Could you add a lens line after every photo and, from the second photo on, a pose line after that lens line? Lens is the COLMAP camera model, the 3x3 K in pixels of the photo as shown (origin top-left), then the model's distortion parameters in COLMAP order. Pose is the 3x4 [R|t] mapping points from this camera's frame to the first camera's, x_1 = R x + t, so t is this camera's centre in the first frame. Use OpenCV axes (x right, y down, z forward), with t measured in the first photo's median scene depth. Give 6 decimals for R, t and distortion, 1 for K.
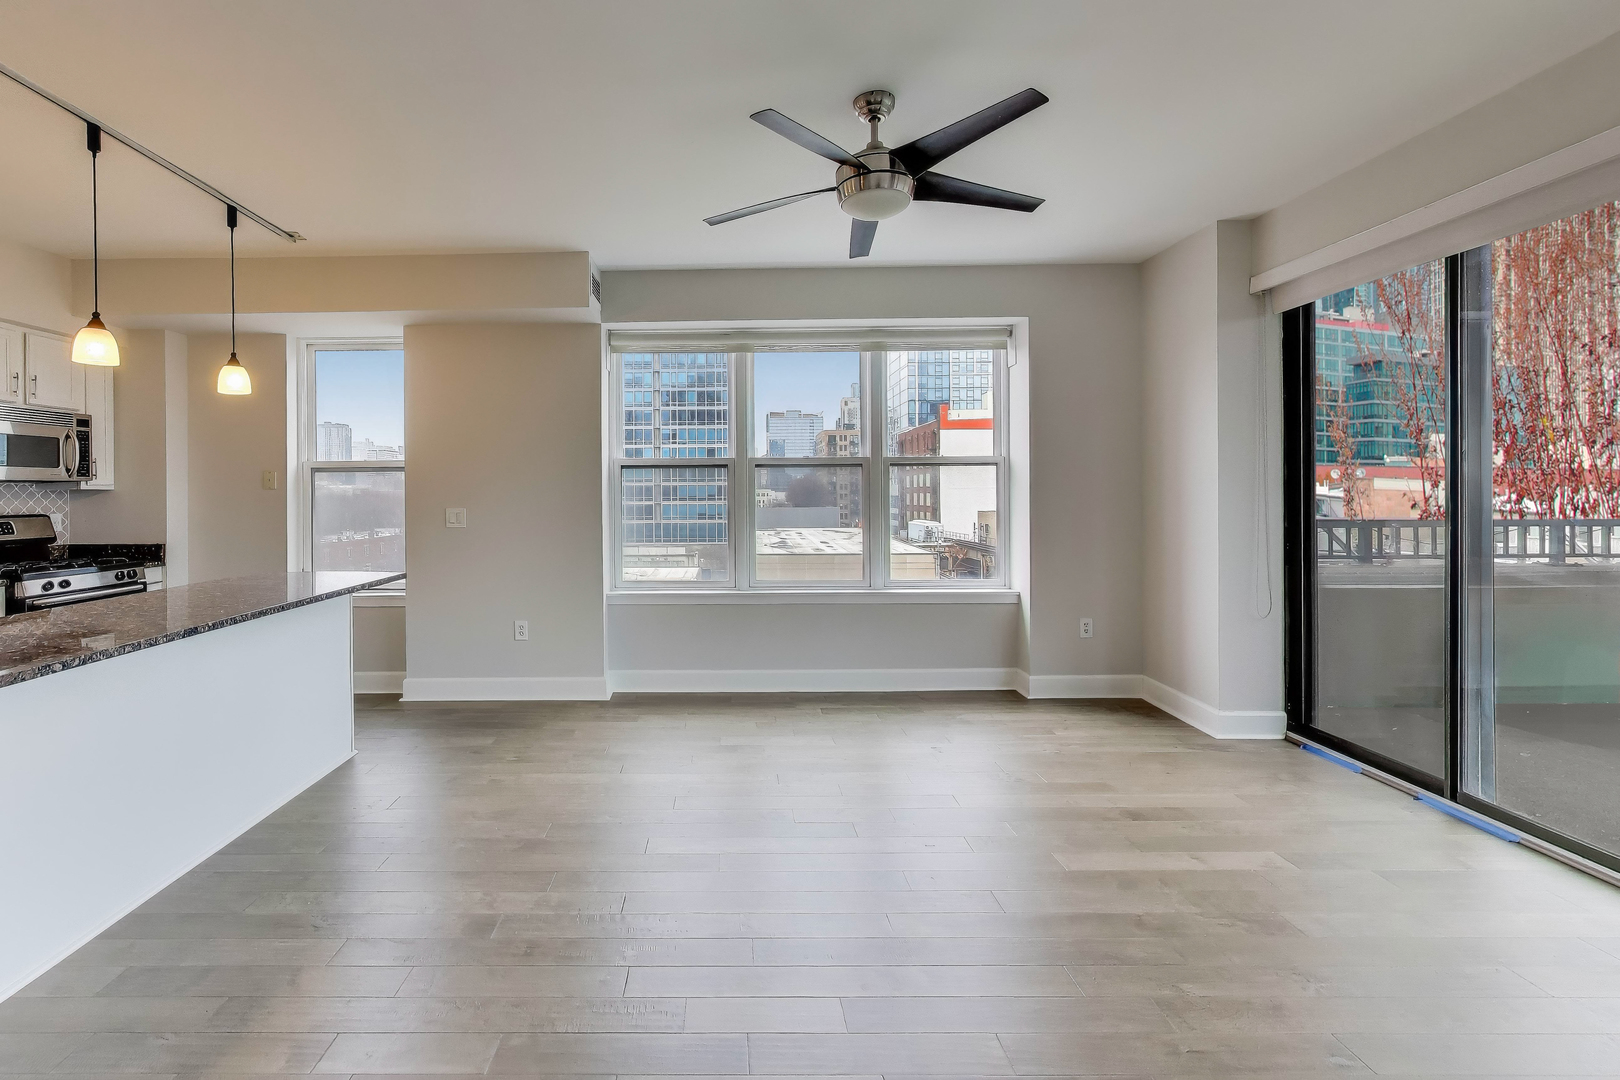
lens RADIAL K [[717.3, 0, 713.9], [0, 717.3, 502.2], [0, 0, 1]] dist [-0.000225, -0.002563]
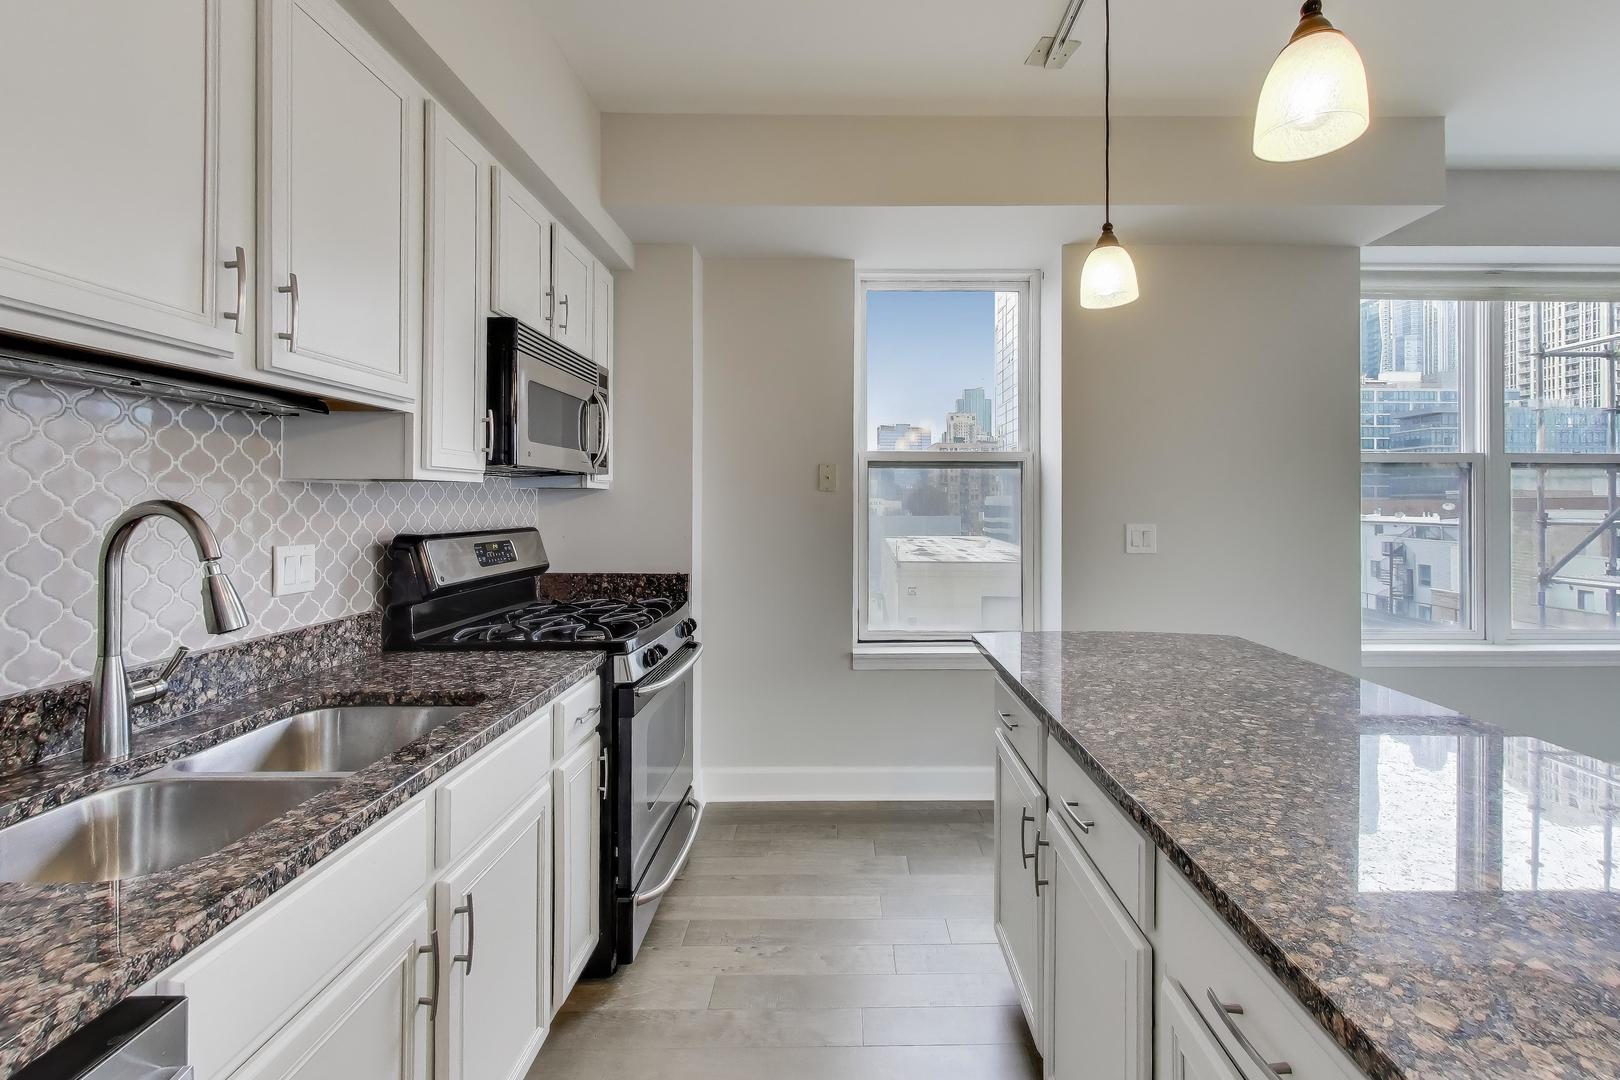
lens RADIAL K [[684.9, 0, 858.2], [0, 684.9, 503.1], [0, 0, 1]] dist [-0.000139, 0.000166]
pose [[0.999247, 0.011850, 0.036958, -0.702640], [-0.011469, 0.999879, -0.010506, -0.001014], [-0.037078, 0.010074, 0.999262, 0.412260]]
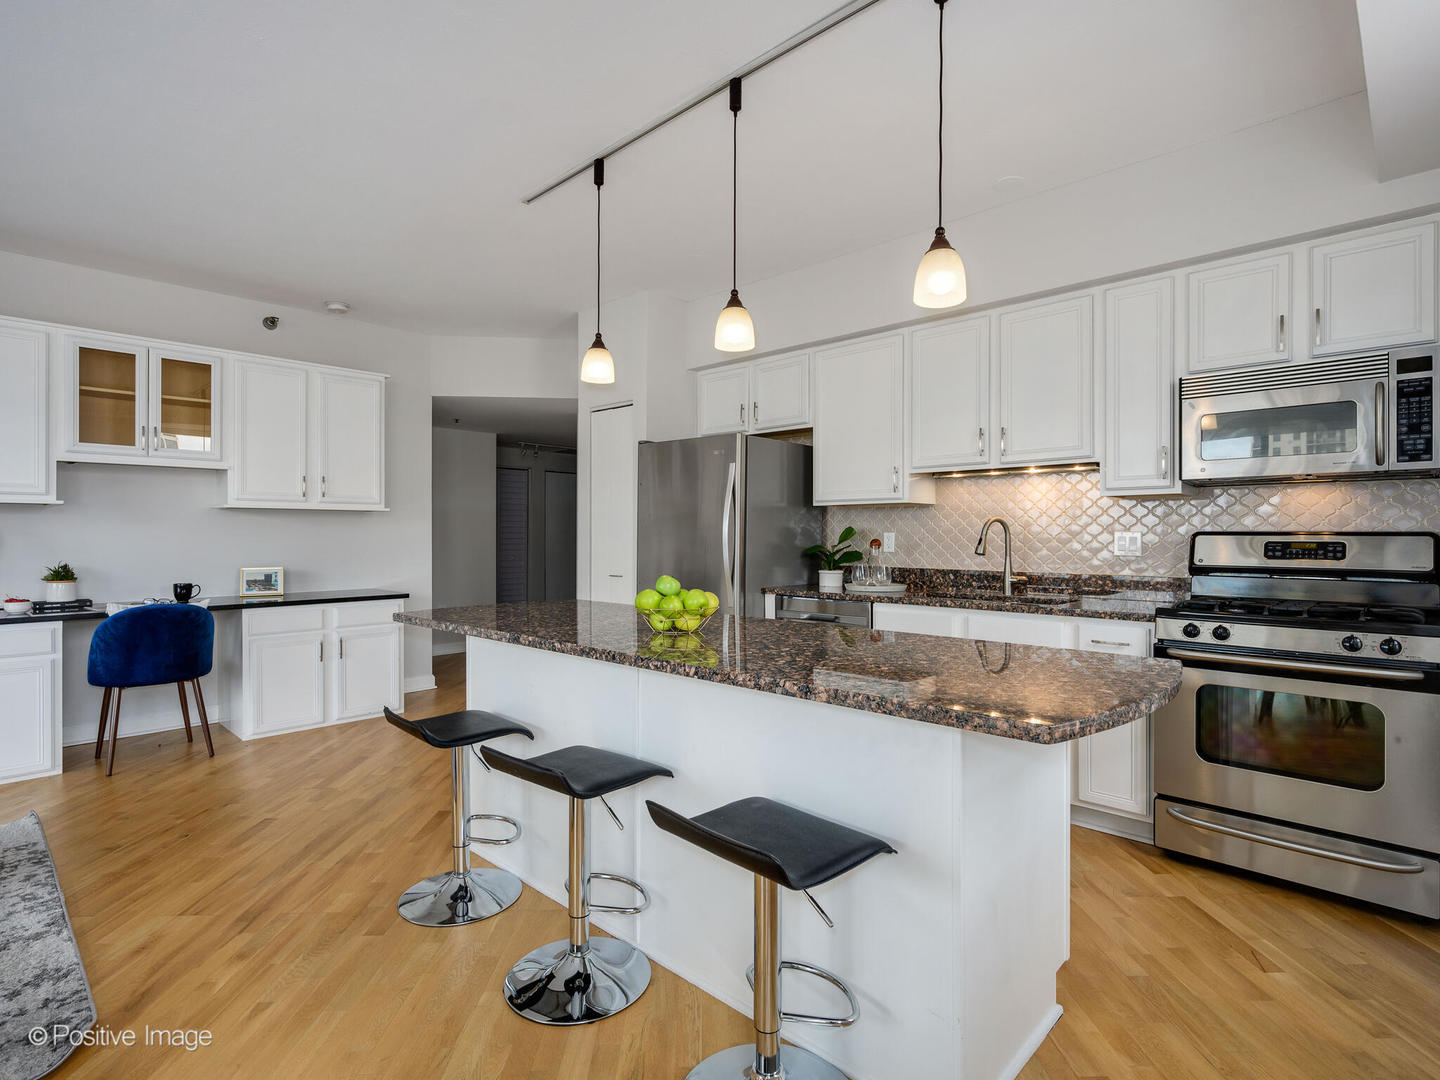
lens RADIAL K [[745.3, 0, 712.2], [0, 745.3, 527.6], [0, 0, 1]] dist [-0.001906, 0.000093]
pose [[-0.683713, 0.000955, -0.729751, -0.101617], [-0.006474, 0.999952, 0.007375, 0.012843], [0.729723, 0.009767, -0.683674, 1.028309]]
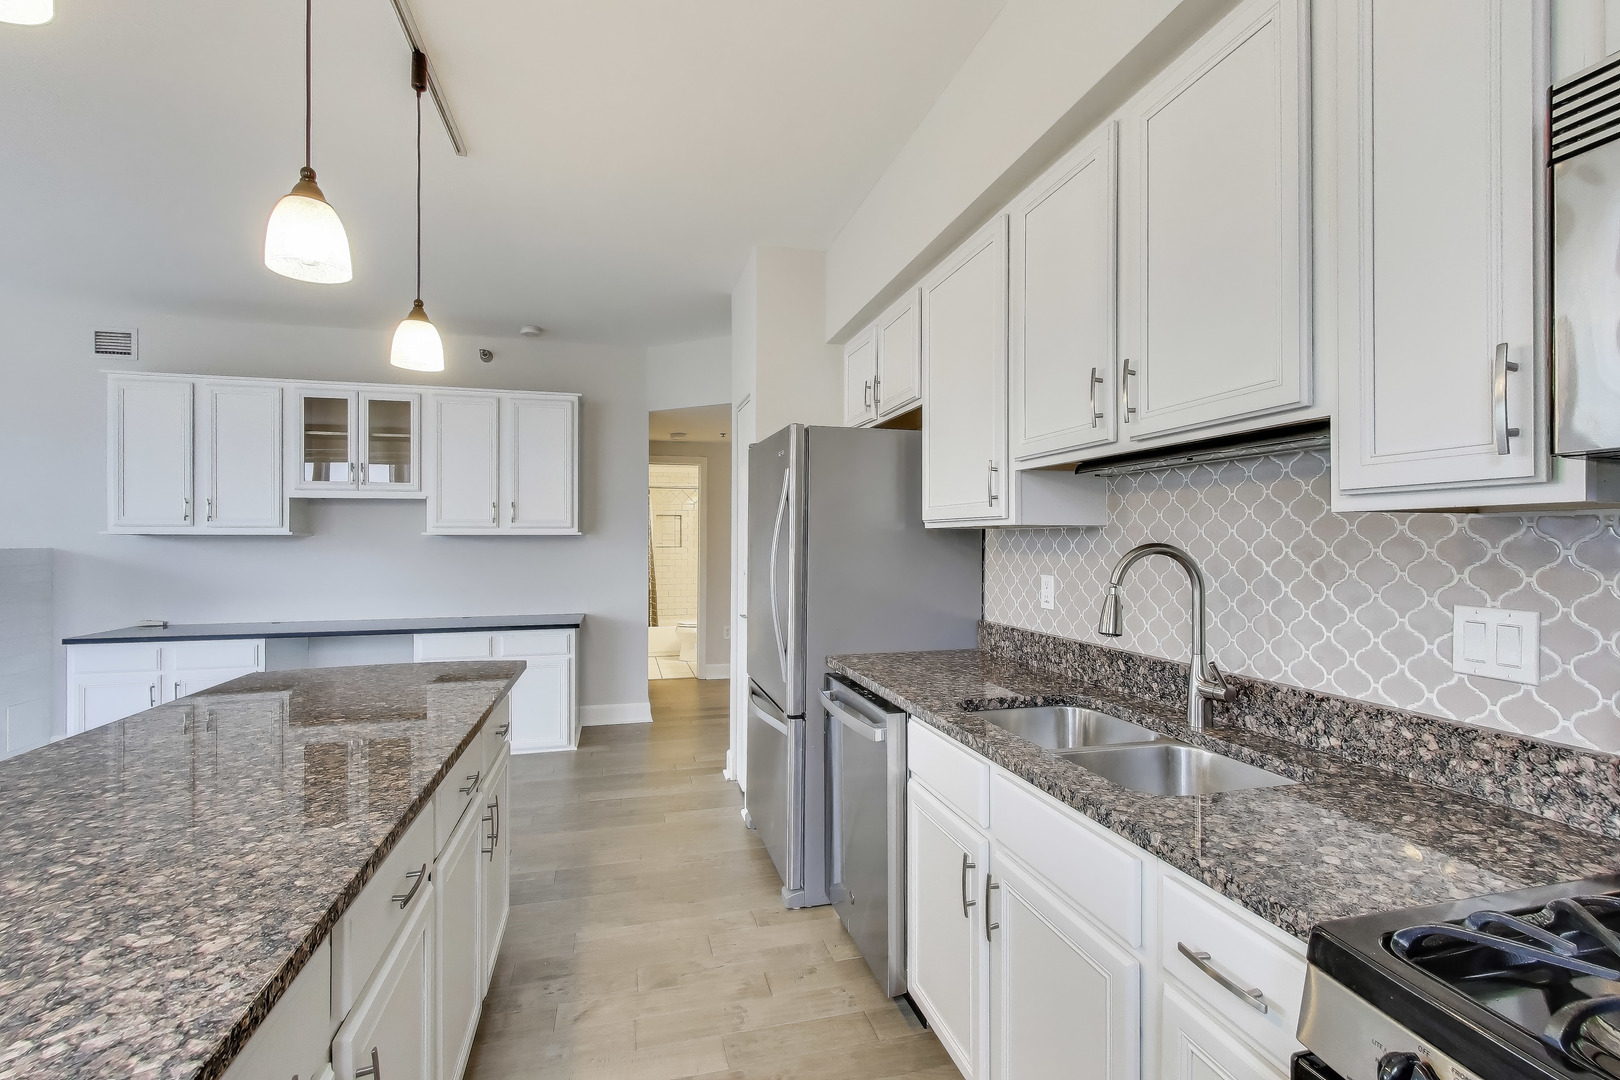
lens RADIAL K [[717.3, 0, 805.8], [0, 717.3, 537.2], [0, 0, 1]] dist [-0.000225, -0.002563]
pose [[-0.960669, 0.011086, -0.277476, -0.670362], [0.007434, 0.999871, 0.014208, -0.011653], [0.277597, 0.011586, -0.960628, 0.997270]]
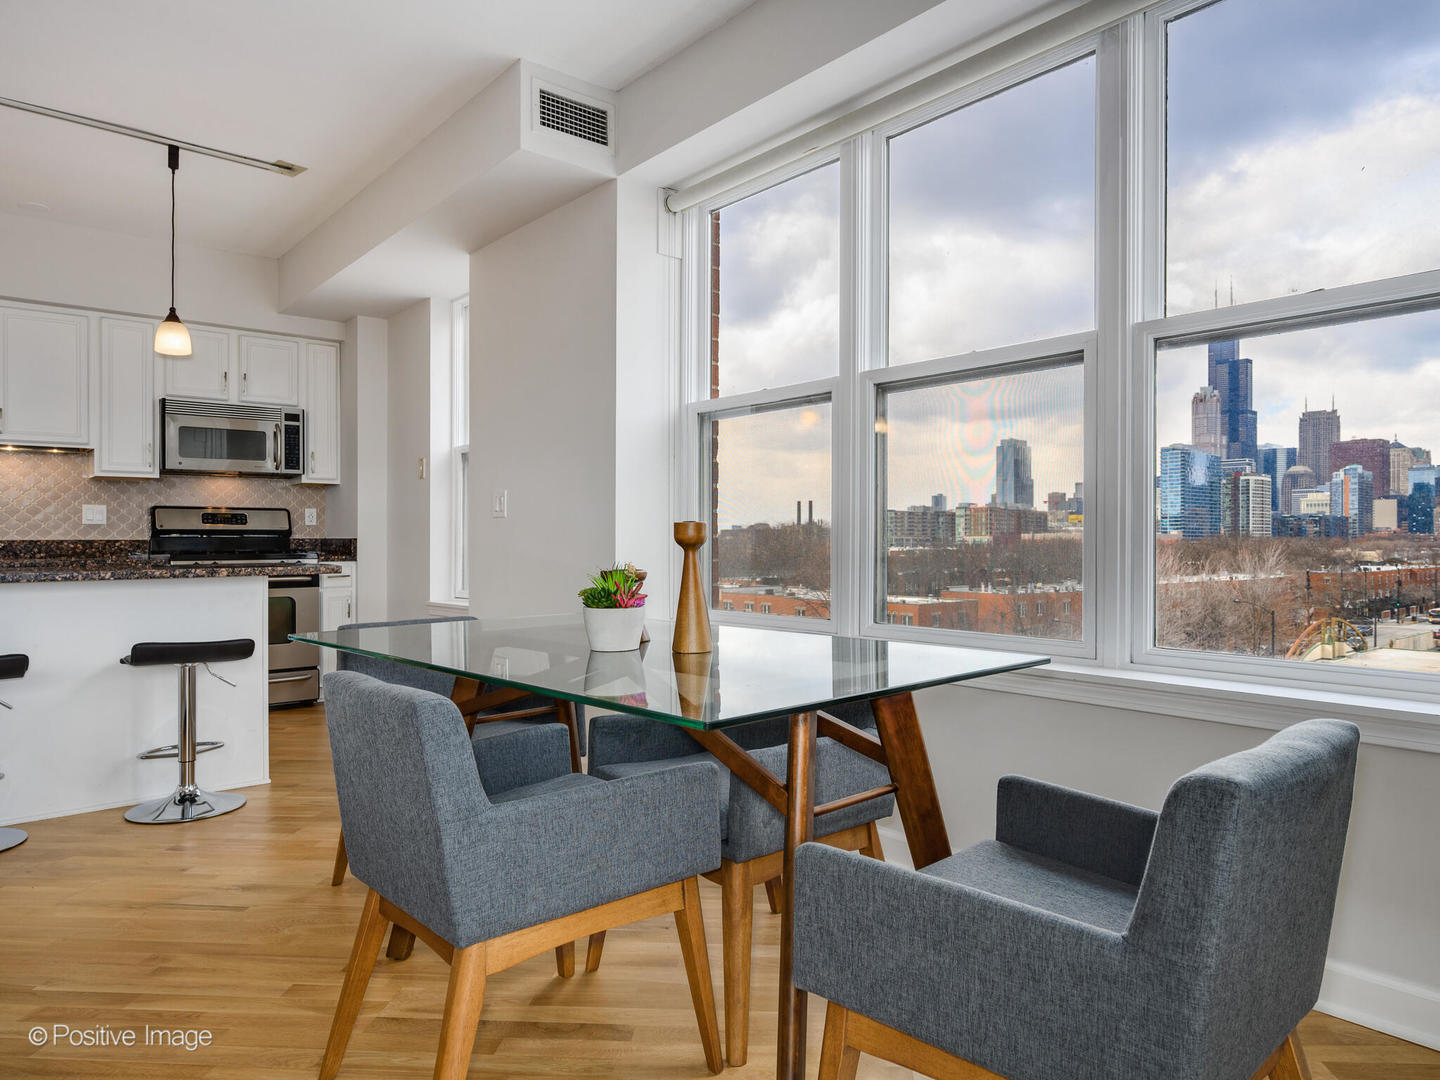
lens RADIAL K [[923.7, 0, 755.4], [0, 923.7, 531.0], [0, 0, 1]] dist [-0.008459, -0.002262]
pose [[0.674893, 0.001562, -0.737914, 0.547318], [-0.014490, 0.999833, -0.011137, 0.057178], [0.737773, 0.018209, 0.674803, 0.622913]]
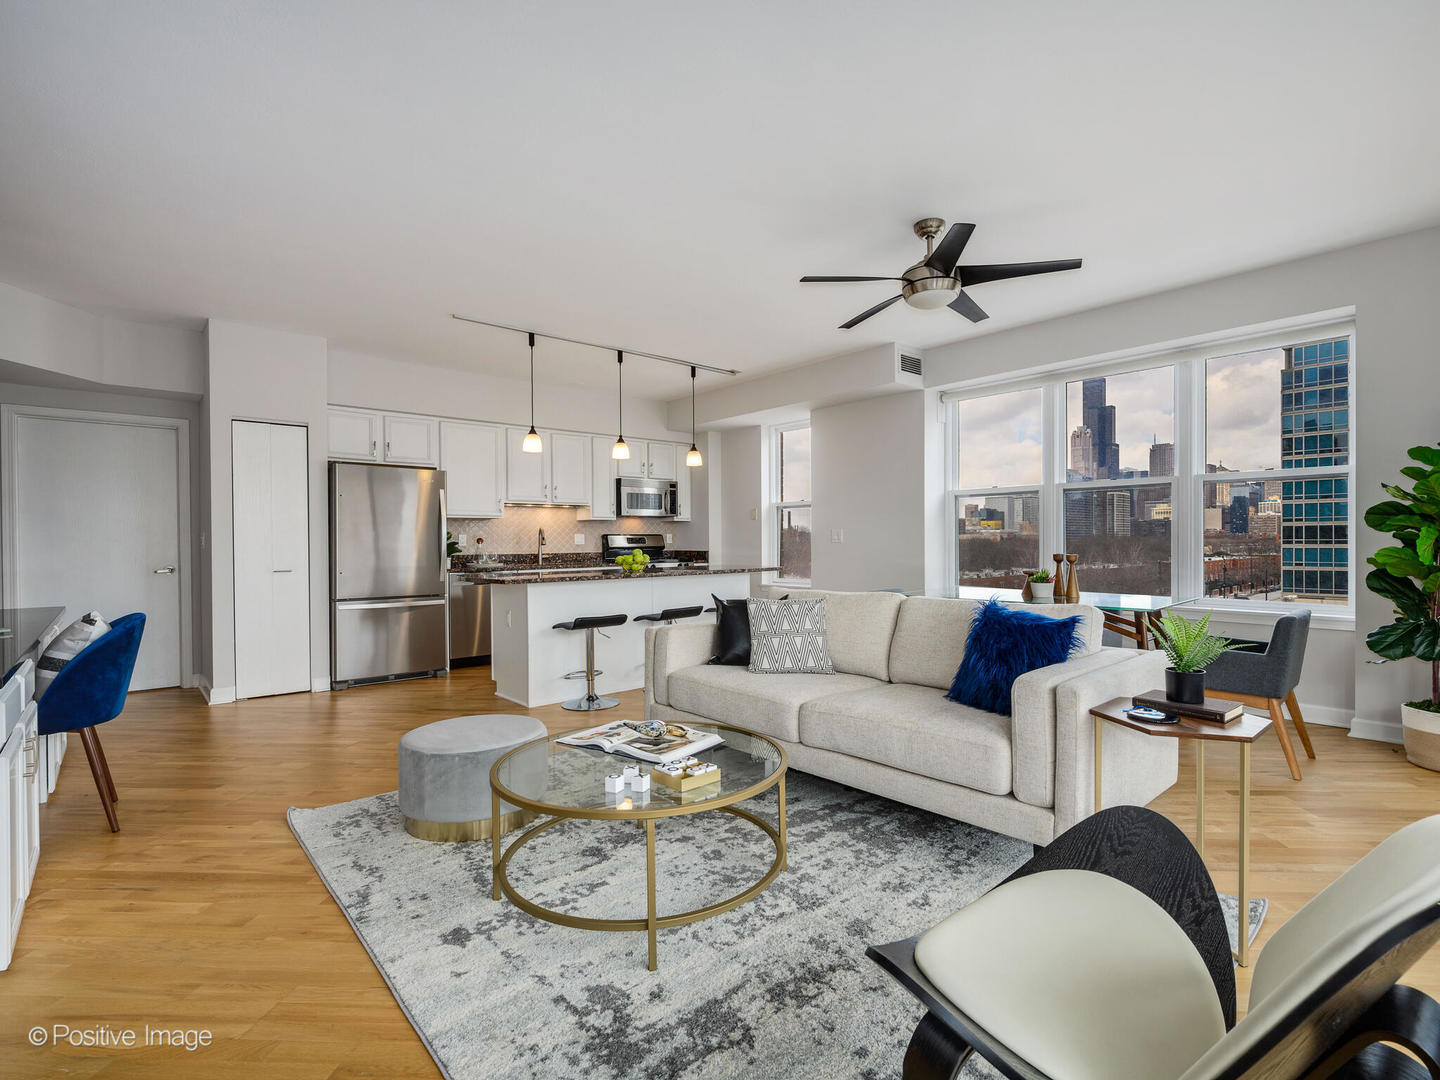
lens RADIAL K [[694.5, 0, 766.8], [0, 694.5, 527.8], [0, 0, 1]] dist [0.001972, -0.001930]
pose [[0.697270, -0.008732, -0.716755, 0.613872], [-0.008194, 0.999763, -0.020151, 0.034820], [0.716762, 0.019924, 0.697033, -0.095370]]
